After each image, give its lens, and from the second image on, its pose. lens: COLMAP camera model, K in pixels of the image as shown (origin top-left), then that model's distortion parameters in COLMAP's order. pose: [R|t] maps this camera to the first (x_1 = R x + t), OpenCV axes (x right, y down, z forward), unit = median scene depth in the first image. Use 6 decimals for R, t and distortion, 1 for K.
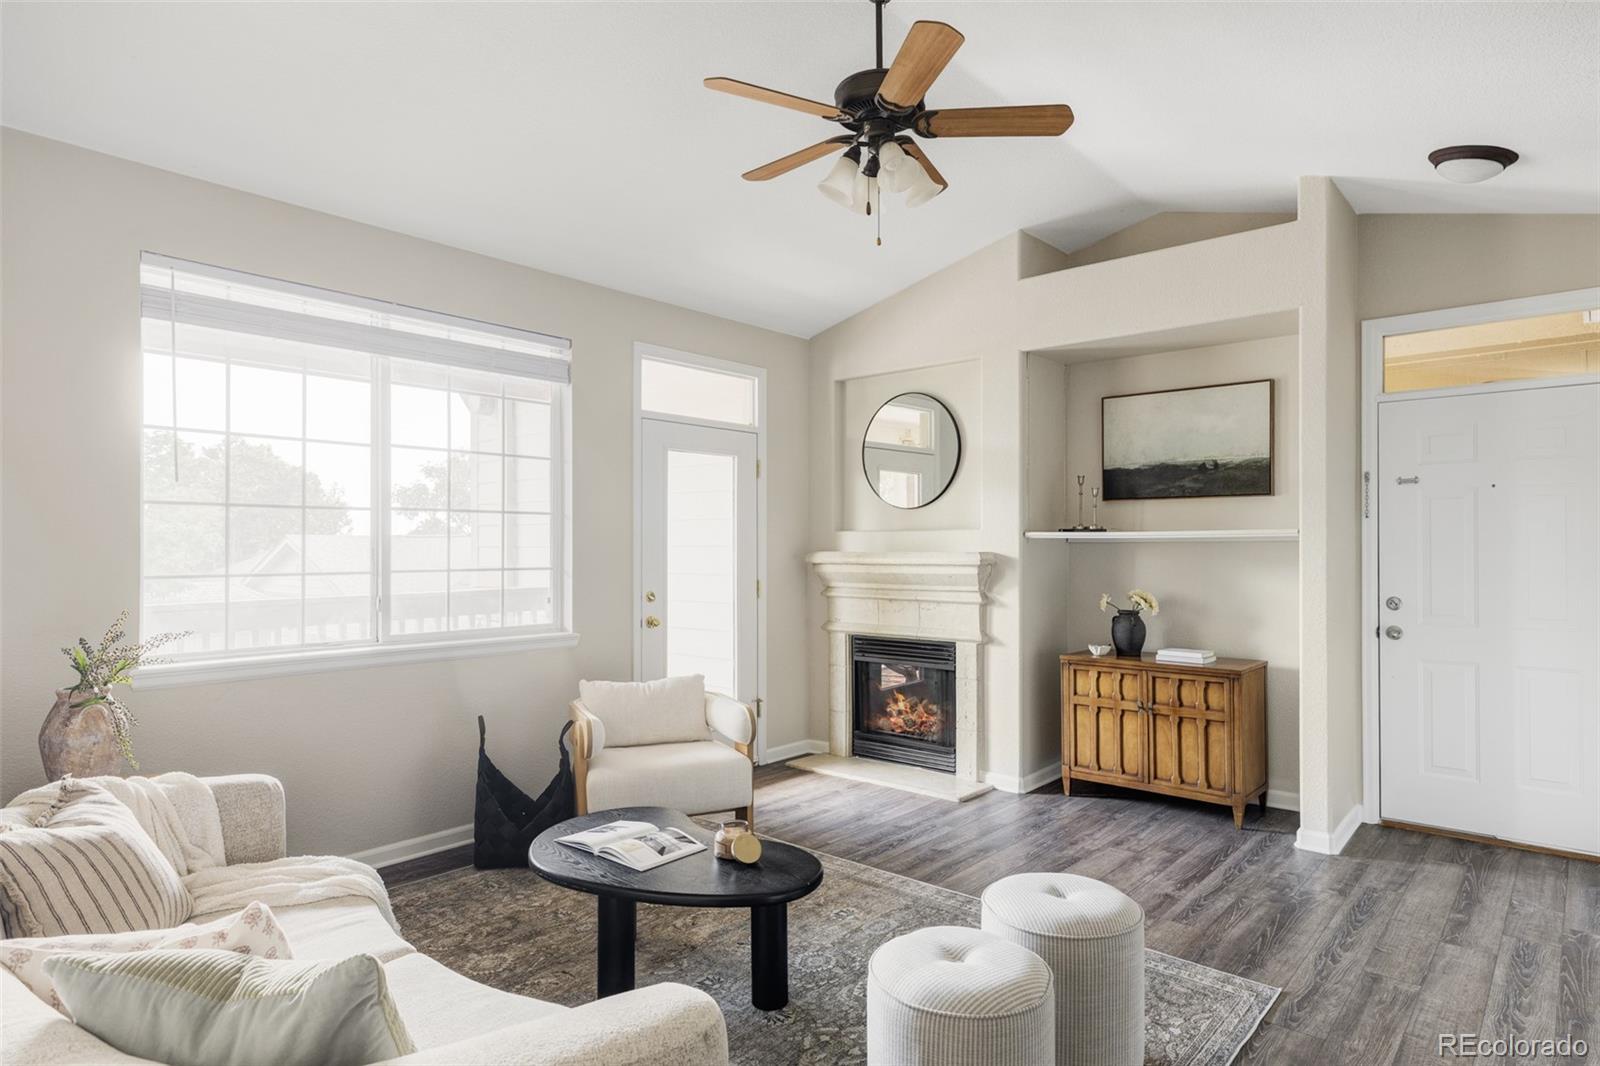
lens RADIAL K [[860.4, 0, 832.8], [0, 860.4, 544.5], [0, 0, 1]] dist [0.005772, 0.000852]
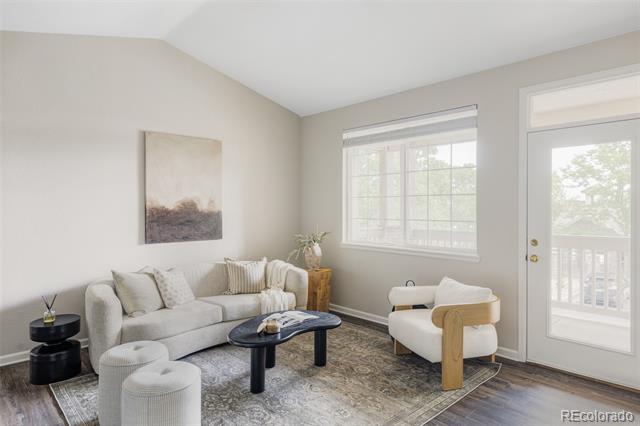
lens RADIAL K [[385.9, 0, 328.7], [0, 385.9, 210.3], [0, 0, 1]] dist [0.004986, 0.001416]
pose [[-0.093367, 0.003362, -0.995626, 0.834121], [-0.002643, 0.999990, 0.003625, -0.001449], [0.995628, 0.002970, -0.093357, 1.058581]]
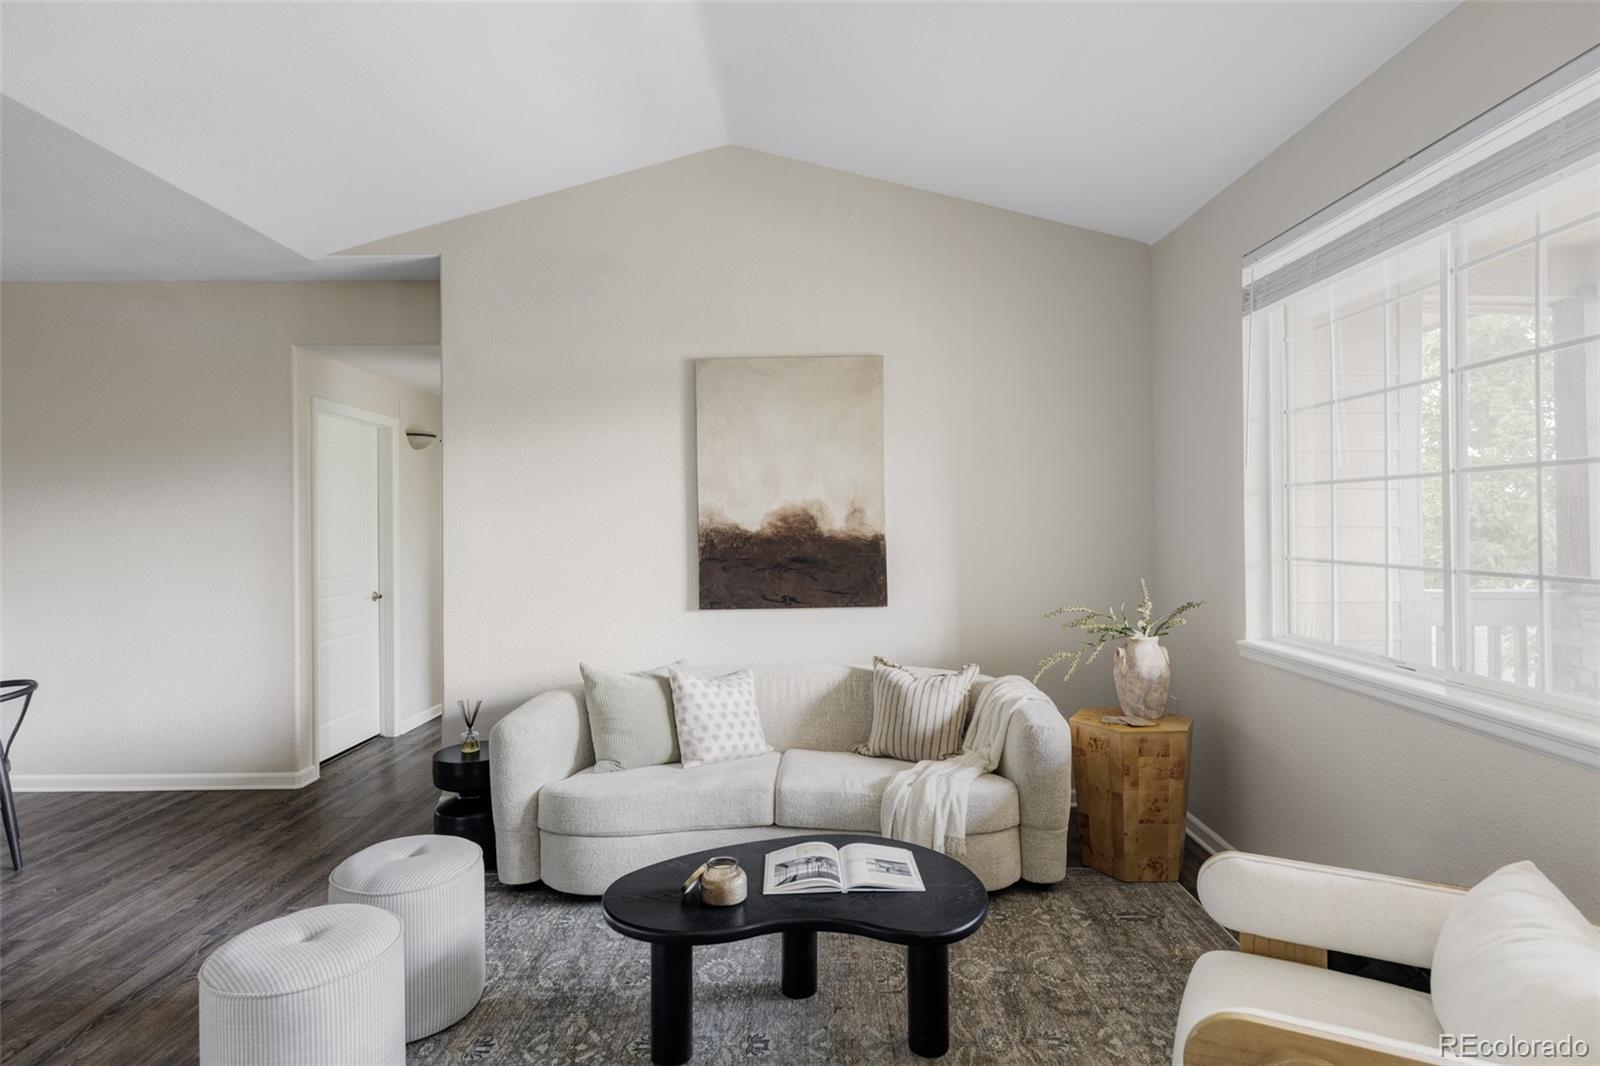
lens RADIAL K [[860.4, 0, 803.4], [0, 860.4, 523.6], [0, 0, 1]] dist [0.005772, 0.000852]
pose [[-0.764813, 0.010851, -0.644161, 0.313763], [0.012587, 0.999919, 0.001900, -0.012899], [0.644130, -0.006655, -0.764887, 1.426484]]
